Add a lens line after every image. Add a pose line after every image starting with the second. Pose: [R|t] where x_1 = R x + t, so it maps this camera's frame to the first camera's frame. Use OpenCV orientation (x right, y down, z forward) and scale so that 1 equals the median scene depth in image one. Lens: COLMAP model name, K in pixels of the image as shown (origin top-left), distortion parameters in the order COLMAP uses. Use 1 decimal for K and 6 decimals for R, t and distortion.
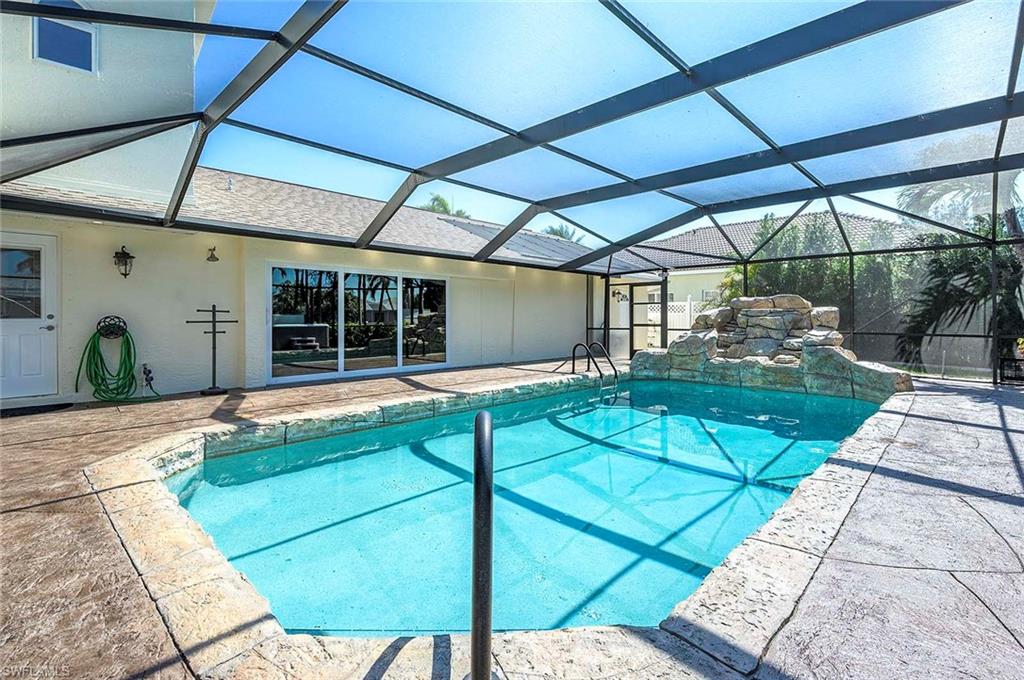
lens RADIAL K [[468.9, 0, 517.2], [0, 468.9, 318.4], [0, 0, 1]] dist [-0.000685, -0.000101]
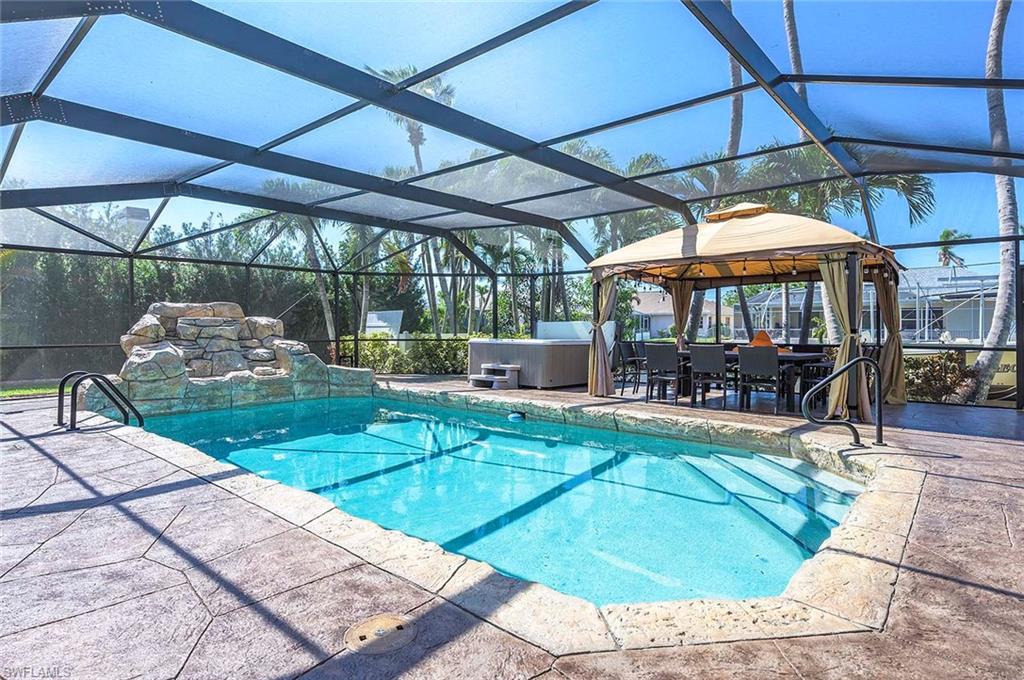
lens RADIAL K [[542.6, 0, 512.5], [0, 542.6, 335.5], [0, 0, 1]] dist [0.000660, 0.000136]
pose [[-0.046593, -0.013965, 0.998816, -0.535575], [0.005579, 0.999883, 0.014240, 0.001136], [-0.998898, 0.006236, -0.046510, 0.512929]]
